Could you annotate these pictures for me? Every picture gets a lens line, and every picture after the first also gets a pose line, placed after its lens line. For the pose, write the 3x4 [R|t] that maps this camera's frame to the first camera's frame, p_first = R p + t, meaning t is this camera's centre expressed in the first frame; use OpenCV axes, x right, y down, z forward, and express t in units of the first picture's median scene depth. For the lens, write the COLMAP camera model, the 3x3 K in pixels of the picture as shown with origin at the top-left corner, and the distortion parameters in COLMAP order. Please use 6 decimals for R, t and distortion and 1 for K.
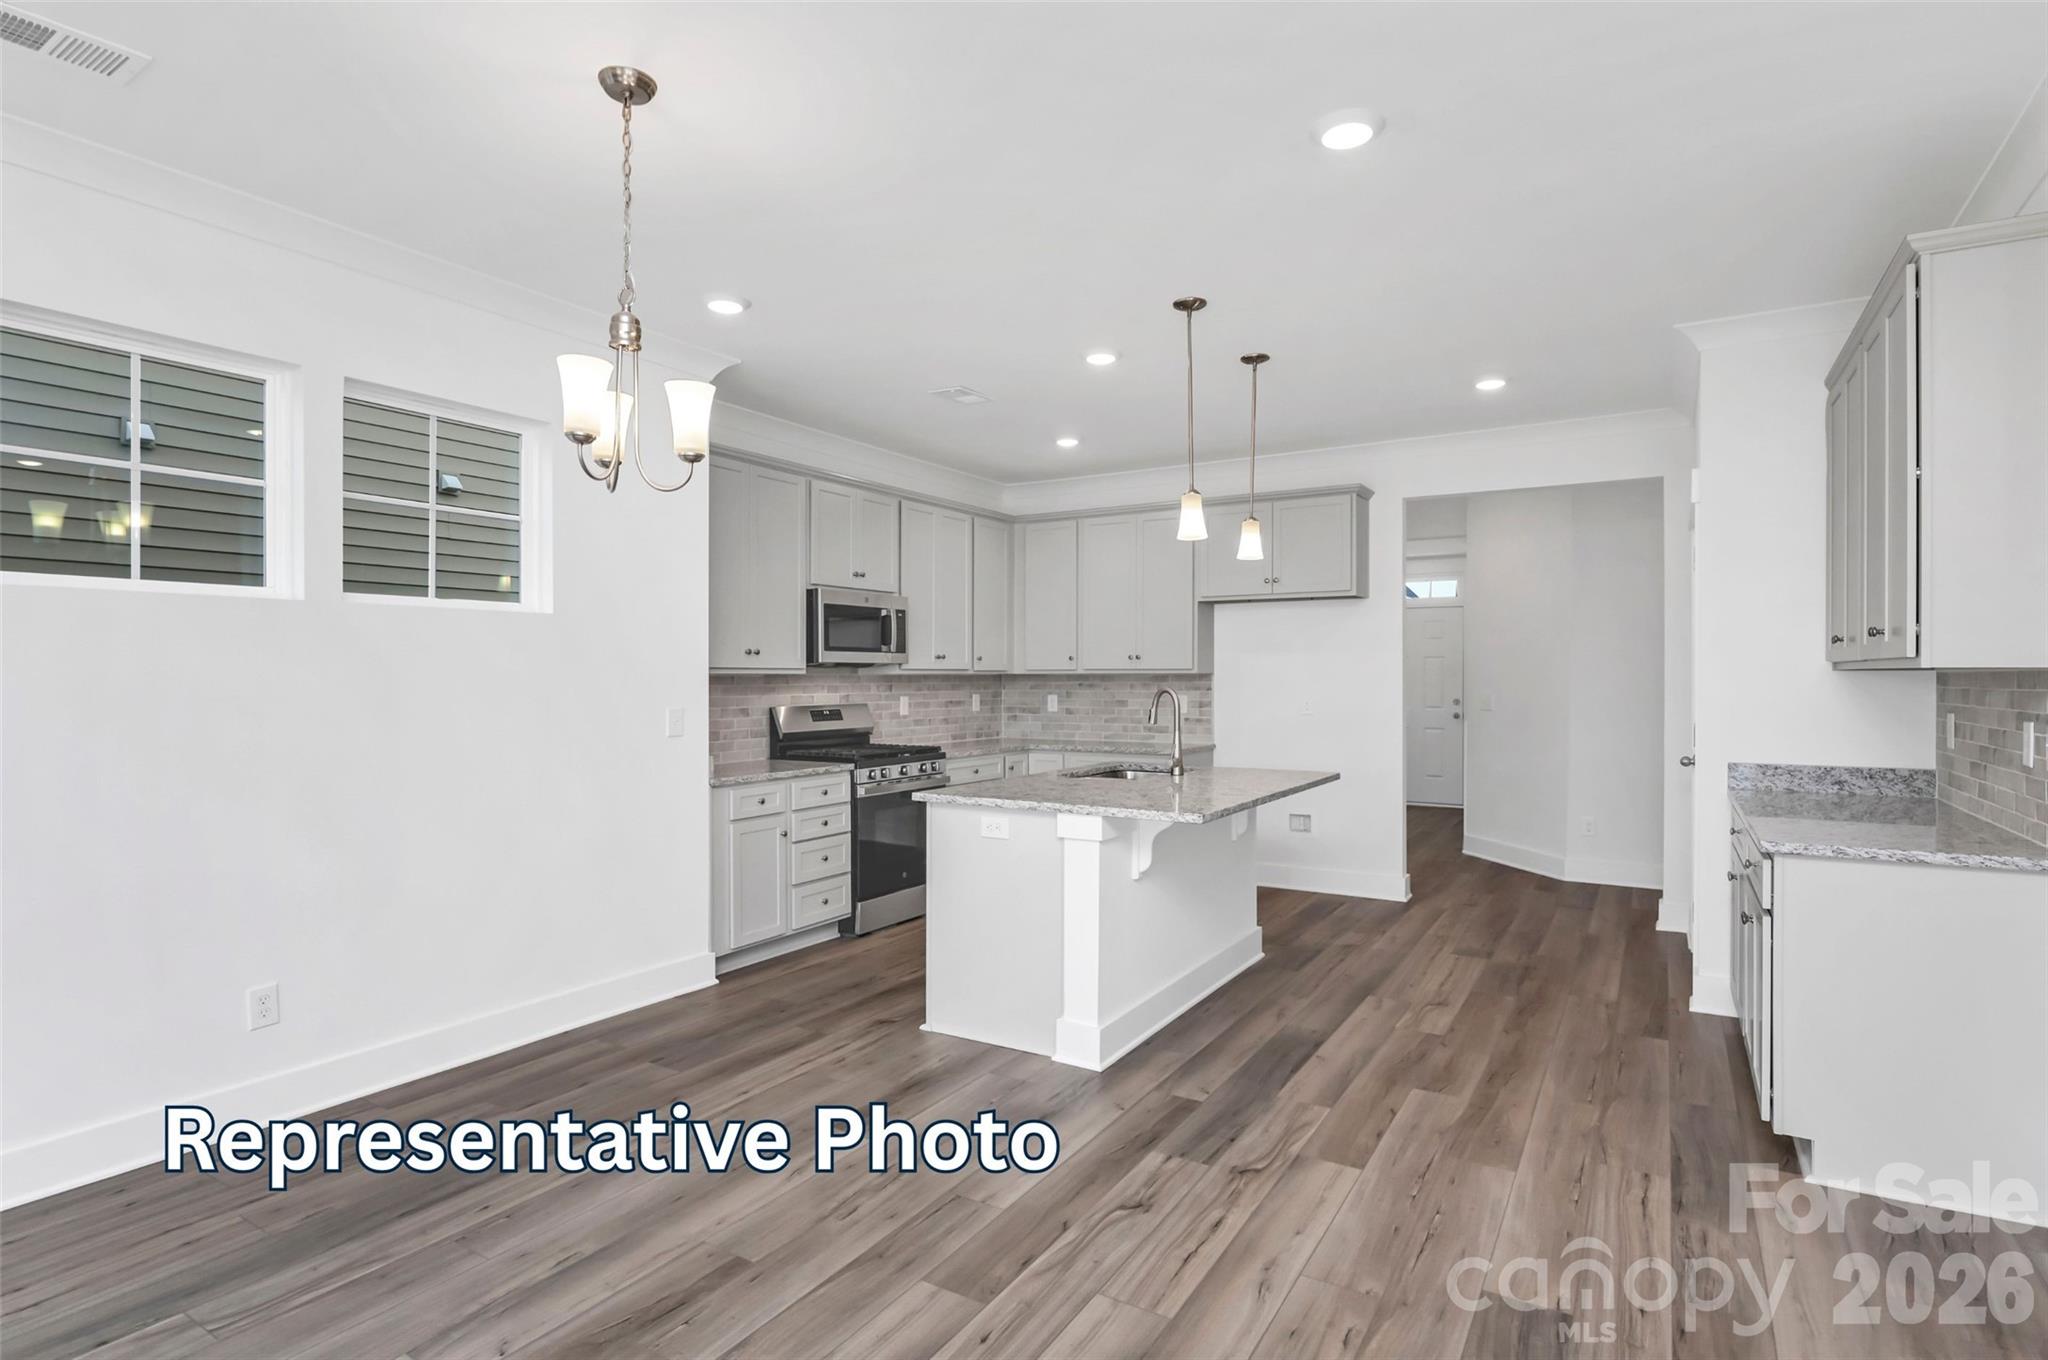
lens RADIAL K [[1011.4, 0, 1028.5], [0, 1011.4, 680.0], [0, 0, 1]] dist [0.002830, -0.010891]
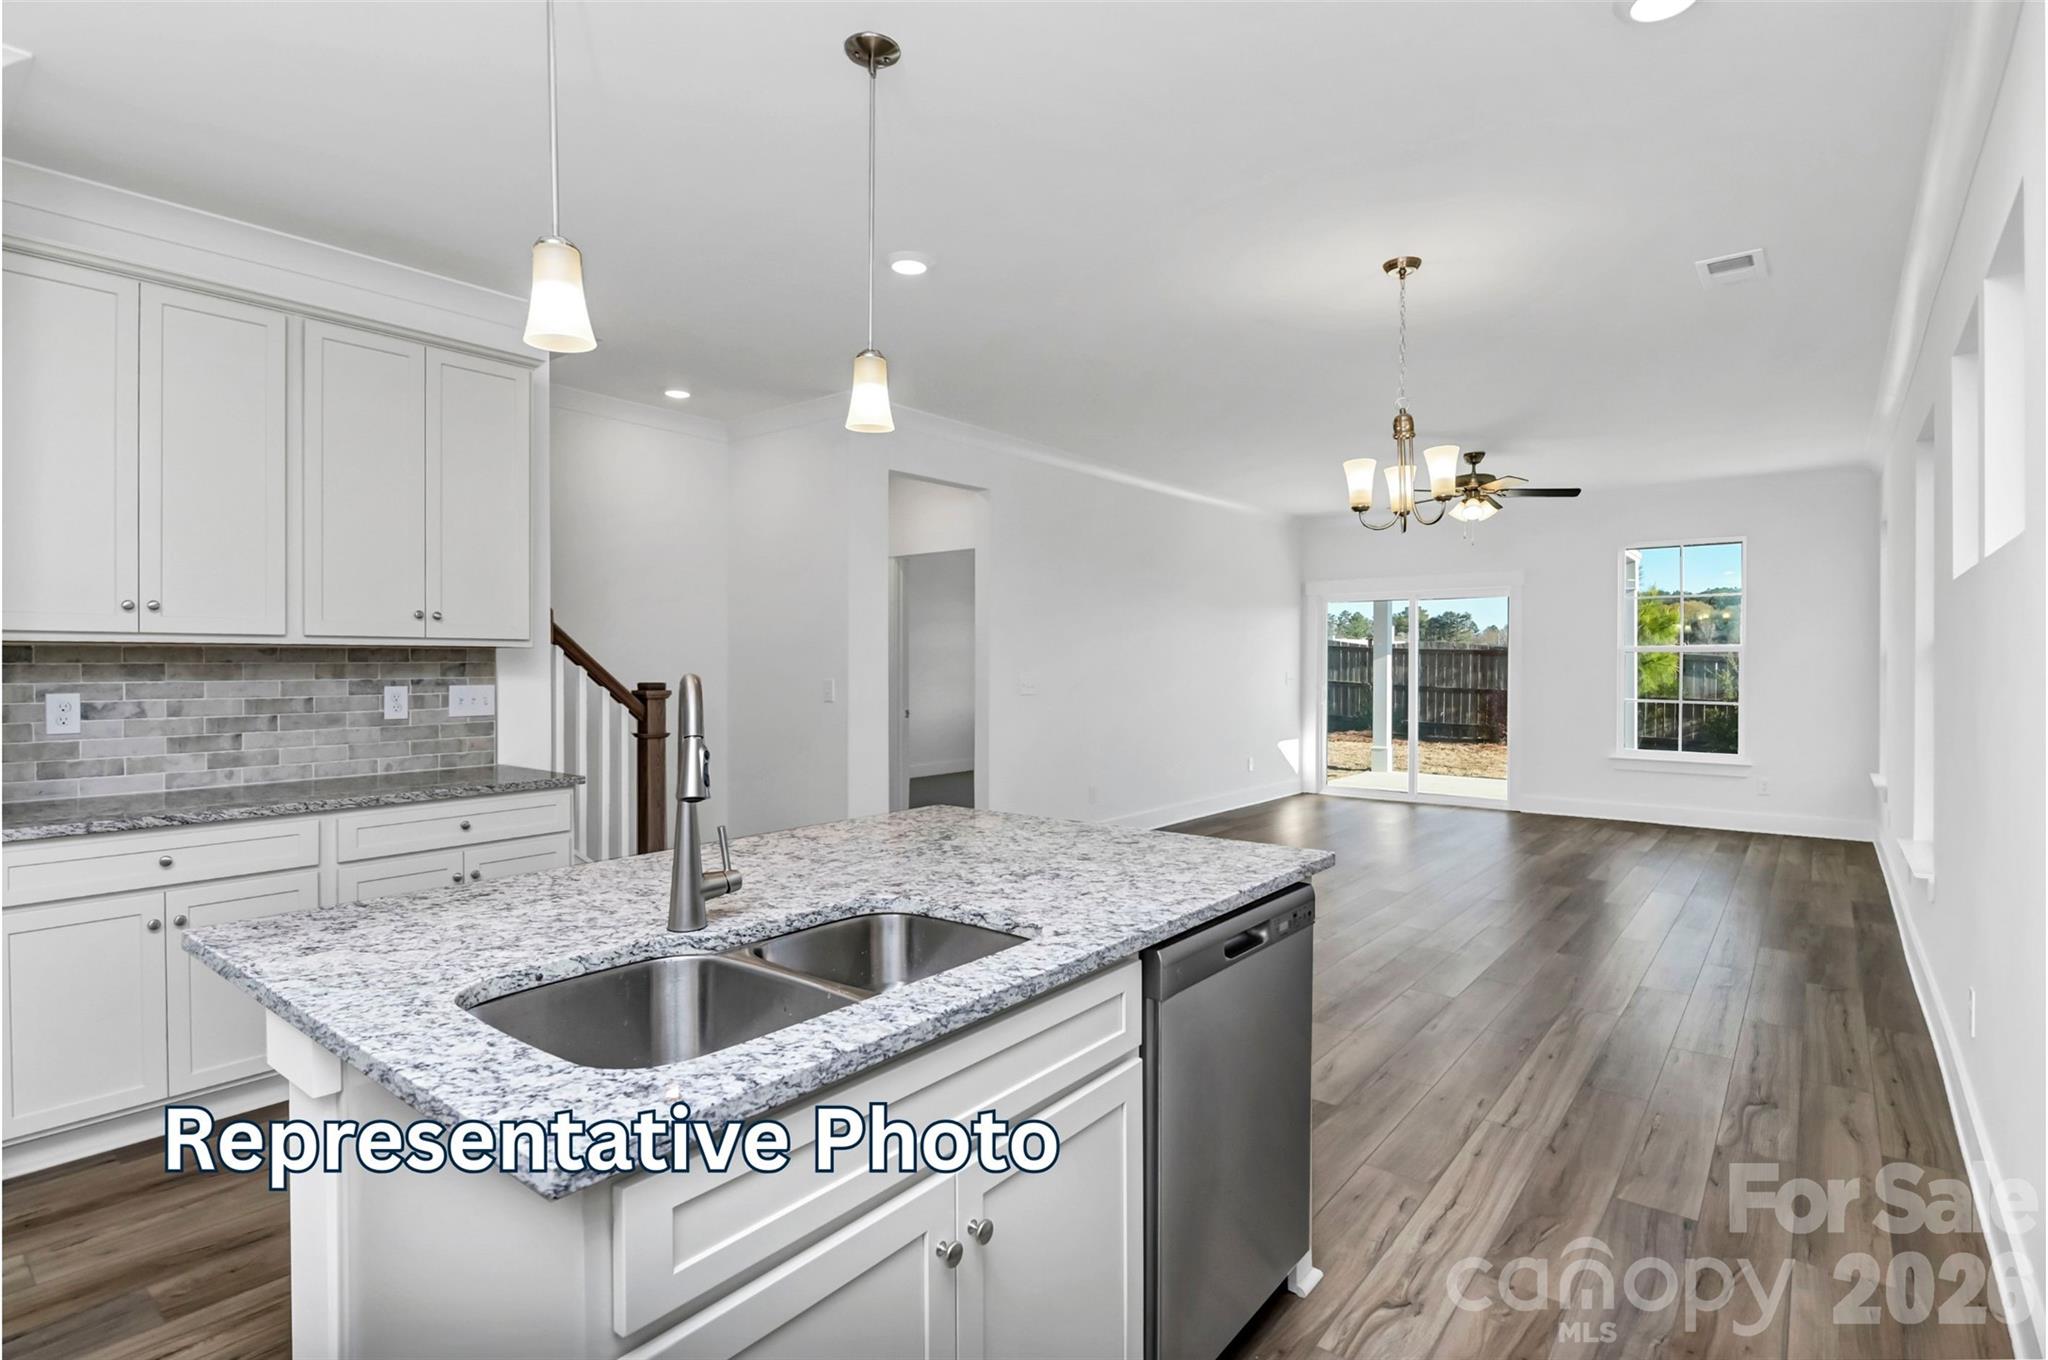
lens RADIAL K [[1011.4, 0, 1028.5], [0, 1011.4, 680.0], [0, 0, 1]] dist [0.002830, -0.010891]
pose [[-0.992499, -0.001161, 0.122250, -0.013787], [0.001545, 0.999756, 0.022037, 0.002620], [-0.122246, 0.022060, -0.992255, 1.579287]]
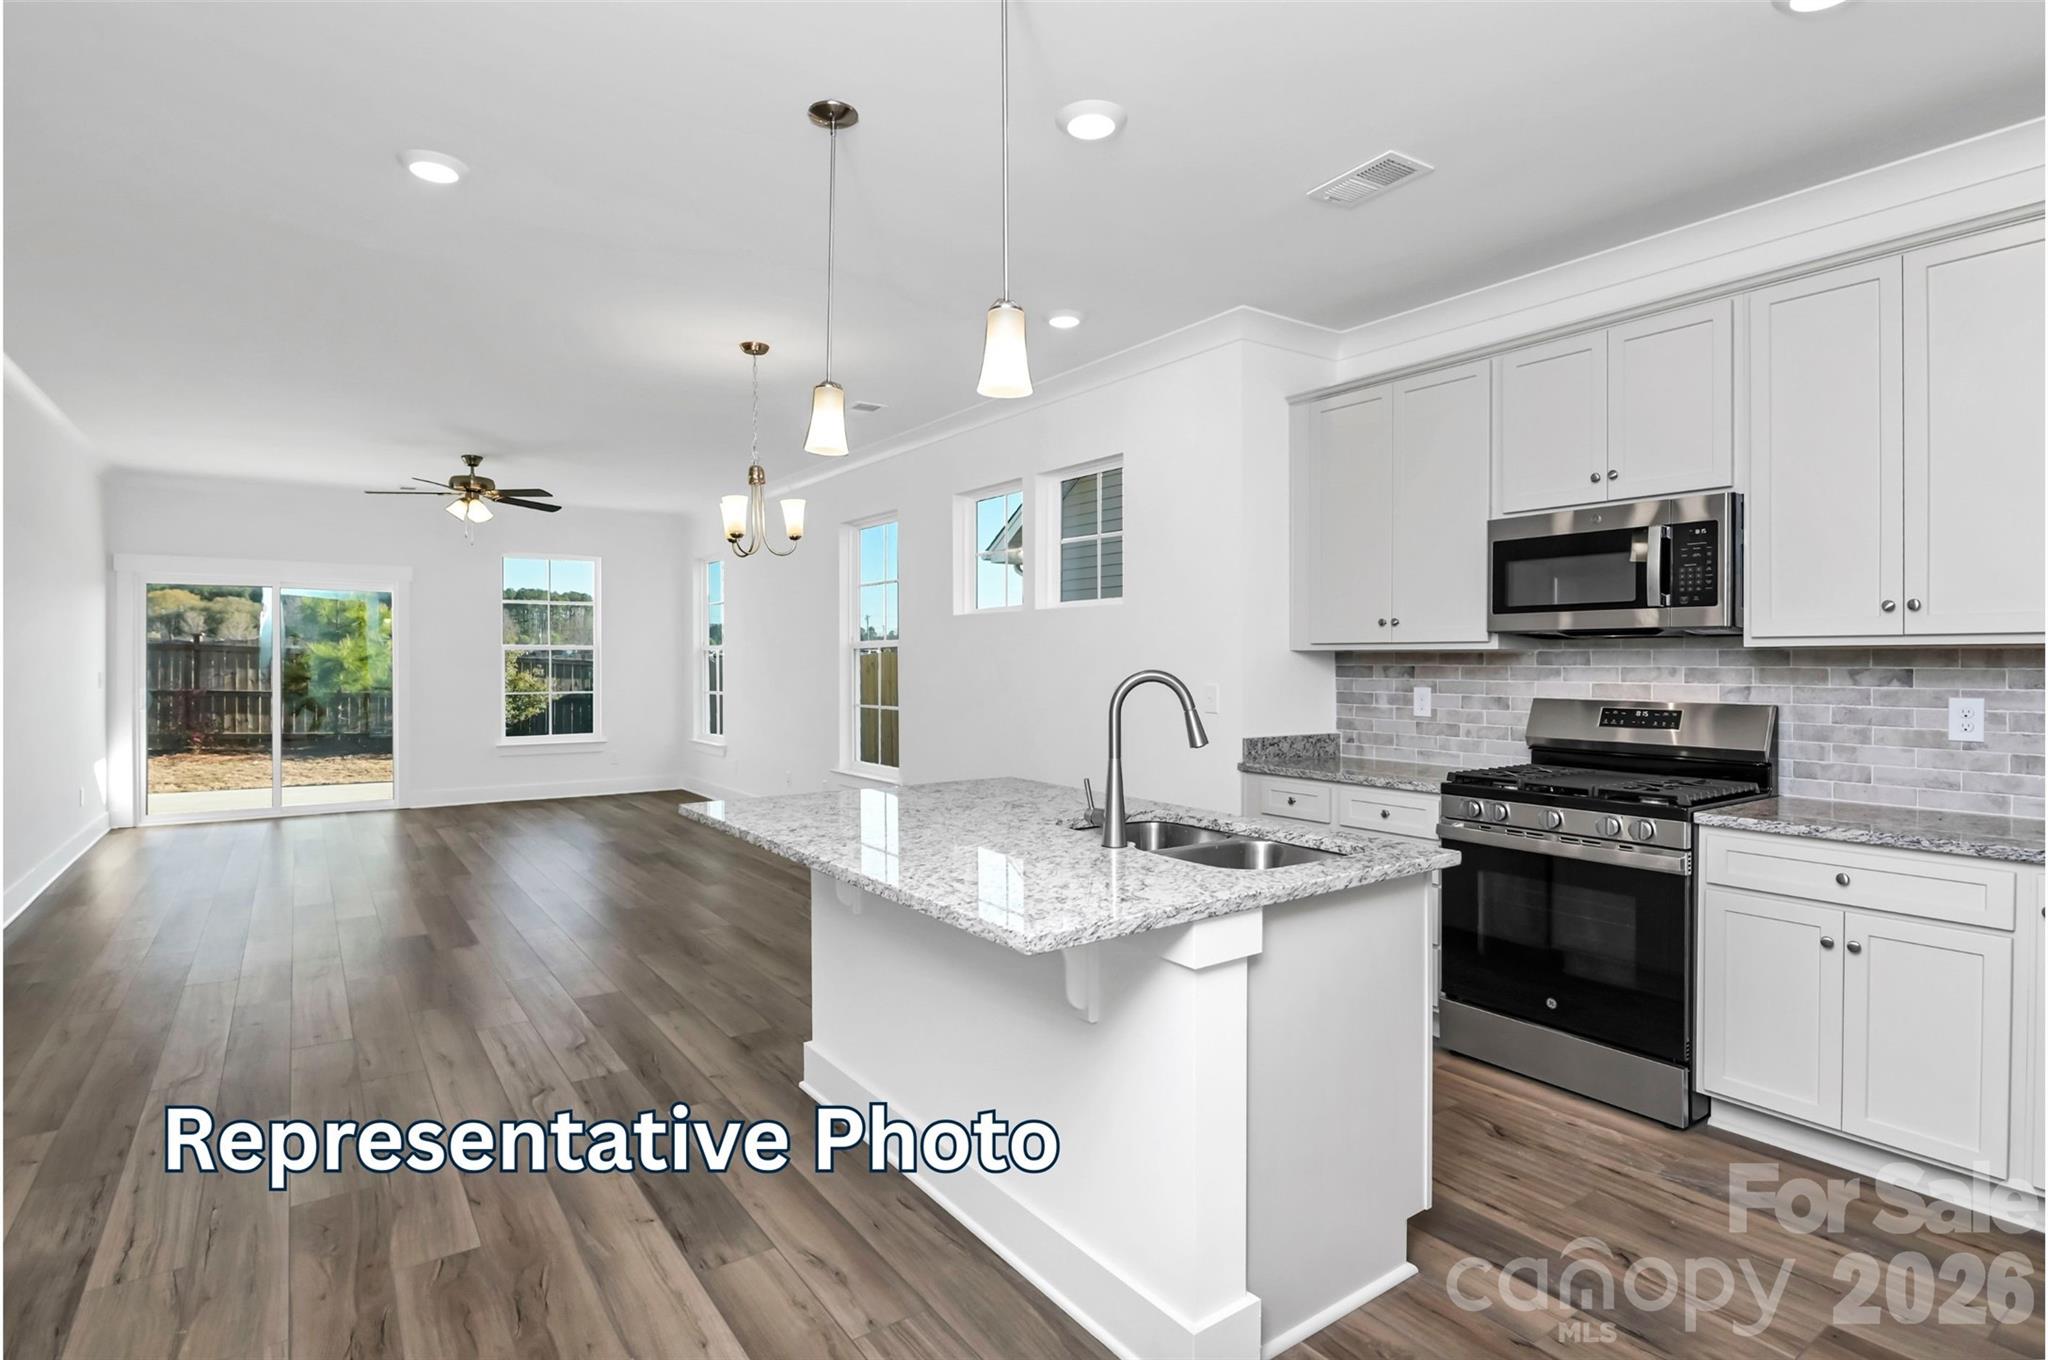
lens RADIAL K [[1036.2, 0, 1009.8], [0, 1036.2, 659.8], [0, 0, 1]] dist [0.019195, -0.014637]
pose [[-0.398561, 0.001827, -0.917140, 0.752238], [-0.005705, 0.999974, 0.004471, -0.000145], [0.917124, 0.007014, -0.398540, 1.365505]]
